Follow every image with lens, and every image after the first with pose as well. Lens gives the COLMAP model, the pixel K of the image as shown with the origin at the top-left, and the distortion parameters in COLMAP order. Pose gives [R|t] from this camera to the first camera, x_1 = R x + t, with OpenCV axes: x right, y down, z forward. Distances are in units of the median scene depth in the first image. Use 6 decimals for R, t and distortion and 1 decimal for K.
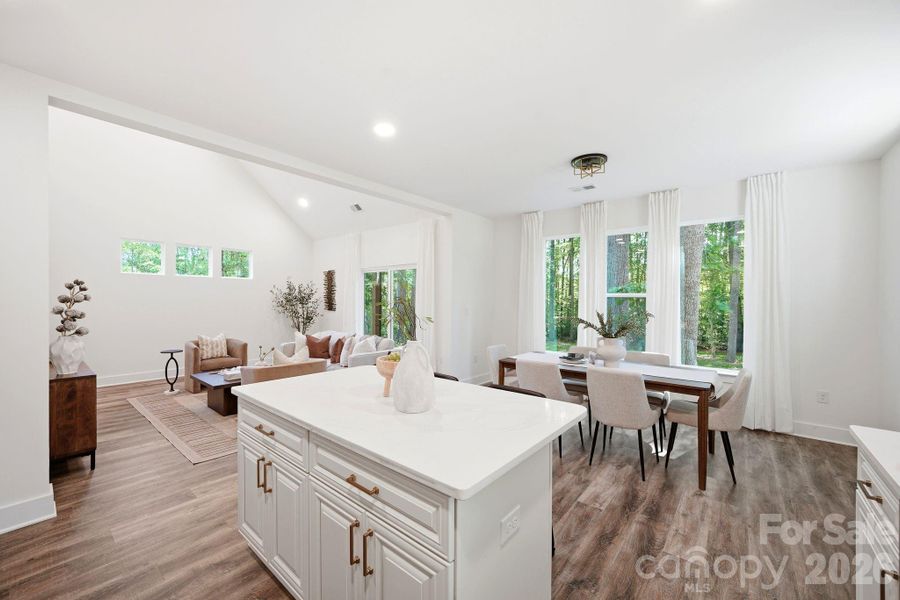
lens RADIAL K [[366.7, 0, 446.8], [0, 366.7, 301.5], [0, 0, 1]] dist [-0.001152, -0.000112]
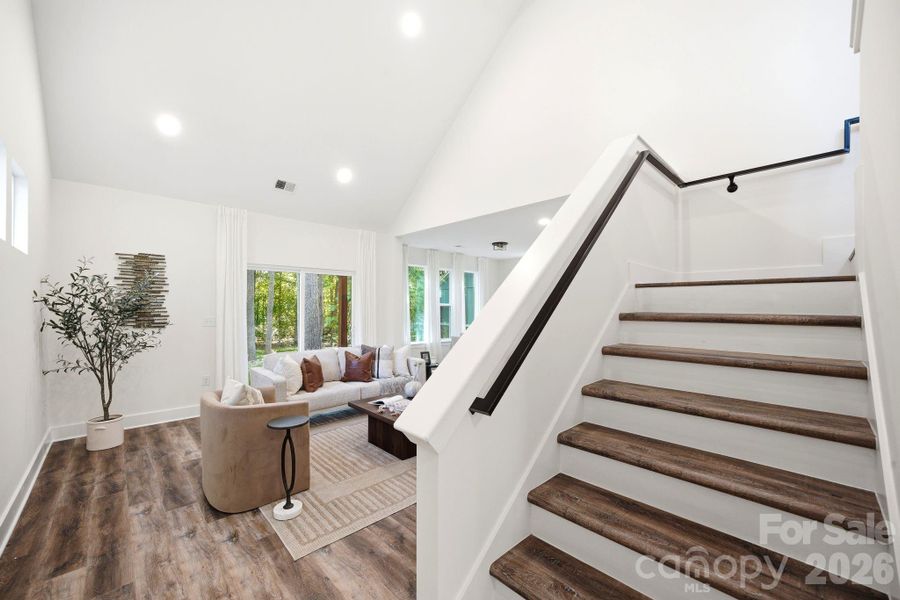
lens RADIAL K [[355.1, 0, 448.2], [0, 355.1, 306.0], [0, 0, 1]] dist [0.000858, 0.000019]
pose [[0.112803, -0.003740, 0.993610, -0.923361], [0.001211, 0.999993, 0.003627, -0.010425], [-0.993617, 0.000795, 0.112807, 0.581804]]
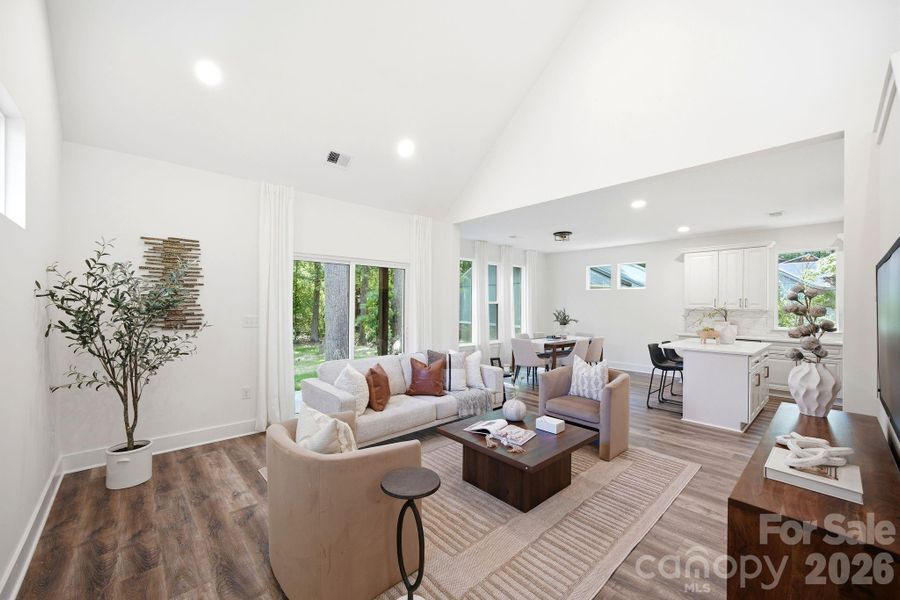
lens RADIAL K [[353.7, 0, 449.5], [0, 353.7, 305.1], [0, 0, 1]] dist [-0.000812, 0.000022]
pose [[0.133058, -0.007009, 0.991083, -0.813076], [-0.002568, 0.999969, 0.007417, -0.010074], [-0.991105, -0.003532, 0.133036, 0.724876]]
